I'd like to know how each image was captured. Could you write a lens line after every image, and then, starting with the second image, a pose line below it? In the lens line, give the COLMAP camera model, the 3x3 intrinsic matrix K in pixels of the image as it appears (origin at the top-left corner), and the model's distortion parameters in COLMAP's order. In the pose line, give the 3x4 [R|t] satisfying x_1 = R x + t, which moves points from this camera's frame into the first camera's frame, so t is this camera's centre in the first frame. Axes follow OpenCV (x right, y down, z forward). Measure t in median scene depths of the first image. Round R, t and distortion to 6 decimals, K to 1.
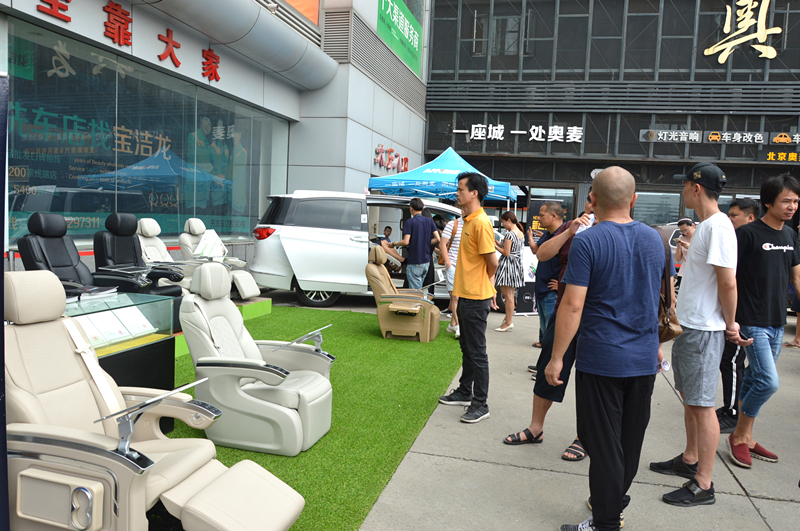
lens RADIAL K [[617.8, 0, 400.0], [0, 617.8, 265.5], [0, 0, 1]] dist [-0.036834, 0.007702]
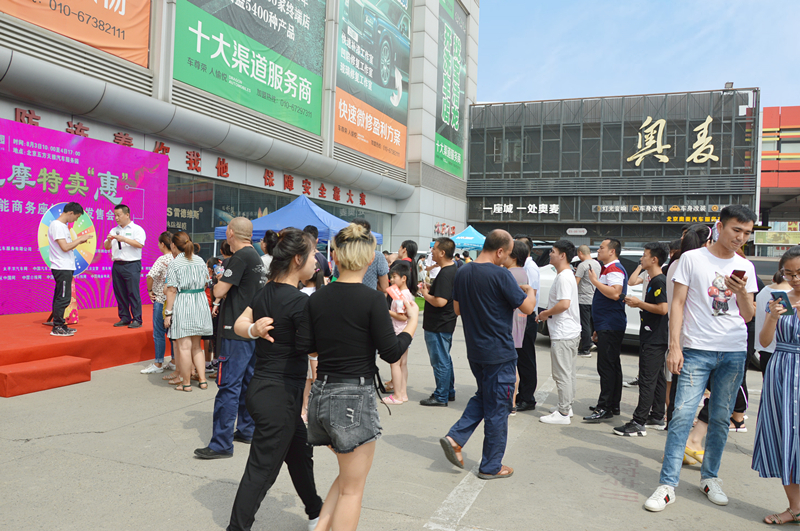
lens RADIAL K [[617.8, 0, 400.0], [0, 617.8, 265.5], [0, 0, 1]] dist [-0.036834, 0.007702]
pose [[0.991634, -0.020348, -0.127470, 0.078287], [0.011577, 0.997537, -0.069174, 0.057317], [0.128563, 0.067120, 0.989427, -0.750487]]
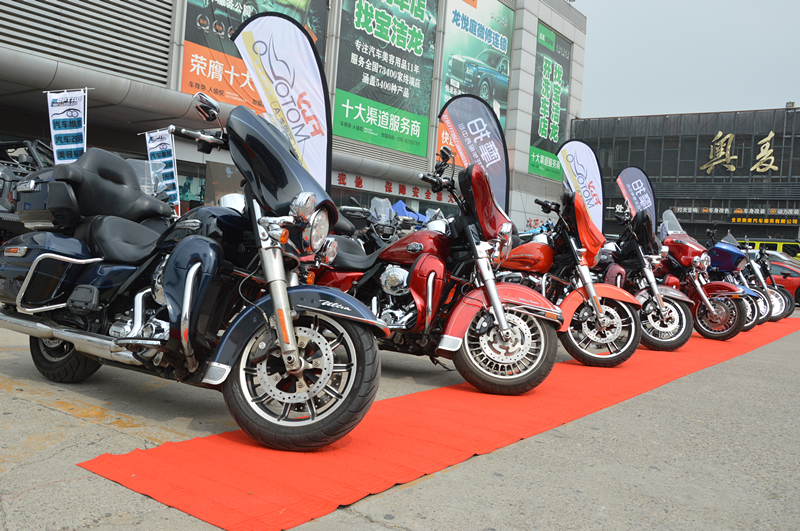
lens RADIAL K [[739.5, 0, 400.0], [0, 739.5, 265.5], [0, 0, 1]] dist [-0.076910, 0.111941]
pose [[0.927405, 0.017521, -0.373649, 0.477015], [-0.045751, 0.996716, -0.066819, 0.167549], [0.371251, 0.079063, 0.925160, -1.512927]]
